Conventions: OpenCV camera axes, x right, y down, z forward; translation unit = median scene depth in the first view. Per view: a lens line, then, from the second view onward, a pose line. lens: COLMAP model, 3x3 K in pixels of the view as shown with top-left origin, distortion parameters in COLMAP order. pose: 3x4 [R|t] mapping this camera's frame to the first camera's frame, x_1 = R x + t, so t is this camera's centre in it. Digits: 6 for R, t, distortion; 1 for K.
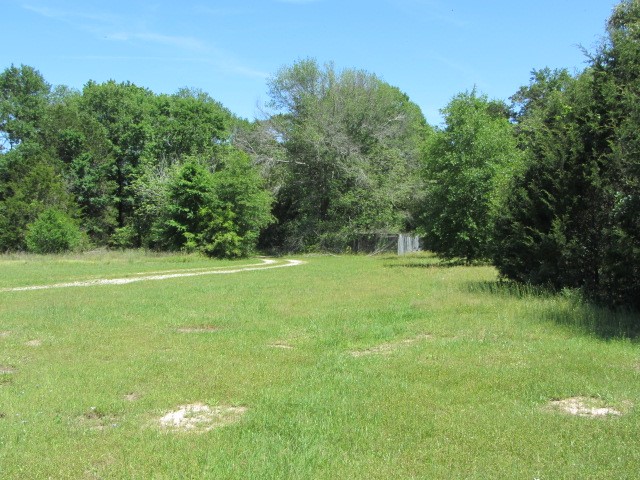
lens RADIAL K [[716.7, 0, 326.2], [0, 716.7, 233.9], [0, 0, 1]] dist [-0.063676, 0.000000]
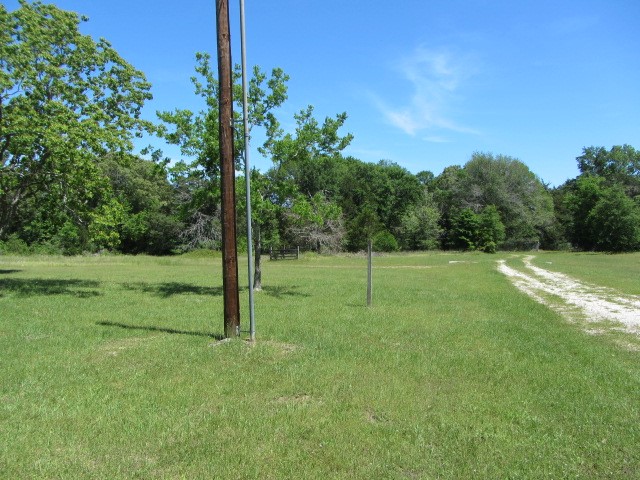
lens RADIAL K [[523.7, 0, 317.9], [0, 523.7, 238.9], [0, 0, 1]] dist [-0.051739, 0.016222]
pose [[0.998784, -0.021450, -0.044379, -0.422746], [0.022082, 0.999661, 0.013798, -0.031312], [0.044068, -0.014761, 0.998919, -0.465470]]
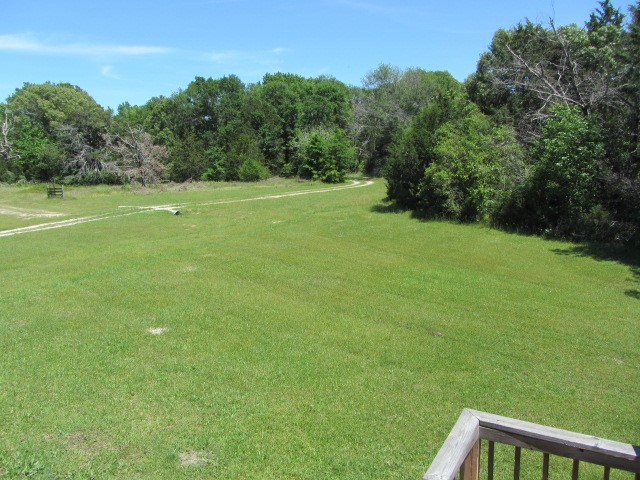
lens RADIAL K [[523.7, 0, 319.4], [0, 523.7, 241.4], [0, 0, 1]] dist [-0.051739, 0.016222]
pose [[0.971746, 0.005056, -0.235973, 0.126323], [0.033757, 0.986516, 0.160148, -0.029502], [0.233601, -0.163589, 0.958472, -0.337359]]
